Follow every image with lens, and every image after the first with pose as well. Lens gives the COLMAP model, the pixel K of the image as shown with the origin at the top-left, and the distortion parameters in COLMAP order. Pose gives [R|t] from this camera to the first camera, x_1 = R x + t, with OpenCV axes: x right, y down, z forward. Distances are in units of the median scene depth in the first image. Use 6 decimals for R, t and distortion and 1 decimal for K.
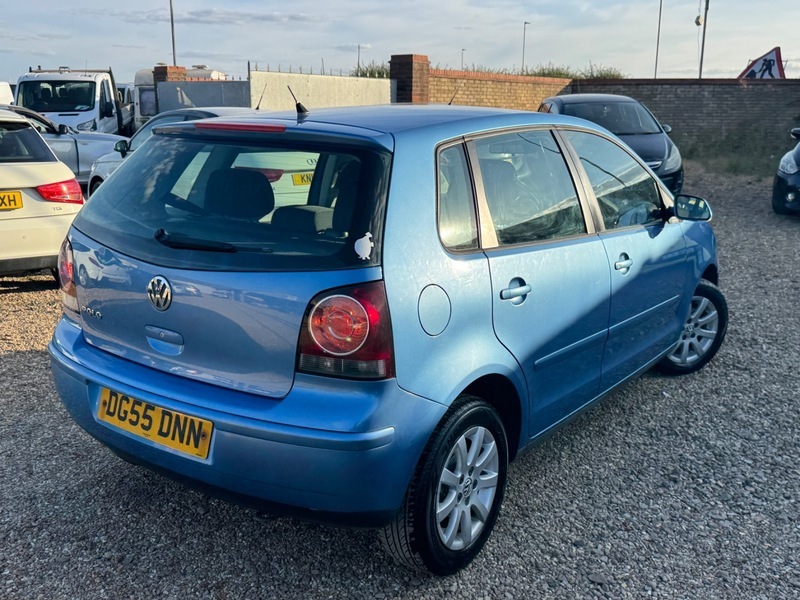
lens RADIAL K [[821.3, 0, 390.8], [0, 821.3, 300.0], [0, 0, 1]] dist [0.168470, -0.376495]
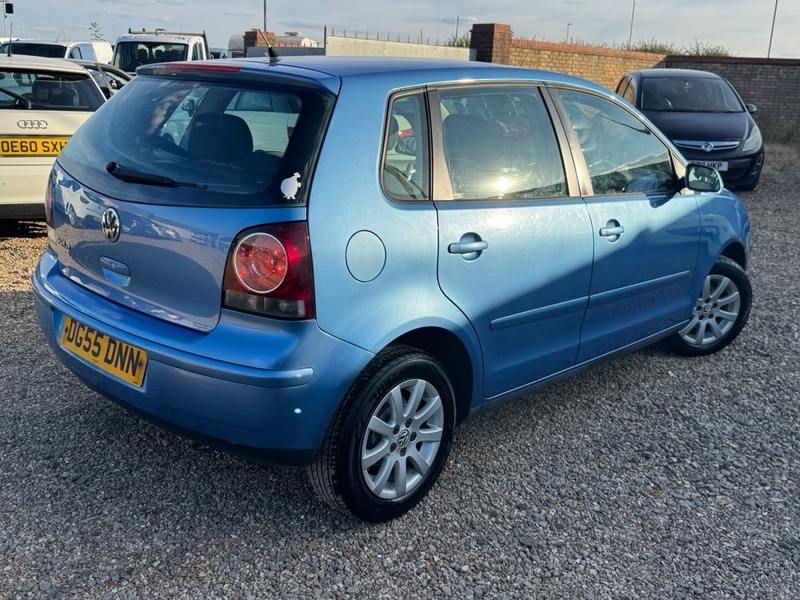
lens RADIAL K [[820.3, 0, 400.0], [0, 820.3, 300.0], [0, 0, 1]] dist [0.172616, -0.378780]
pose [[0.990411, 0.065654, -0.121556, 0.172826], [-0.062645, 0.997631, 0.028411, 0.027078], [0.123134, -0.020523, 0.992178, 0.011829]]
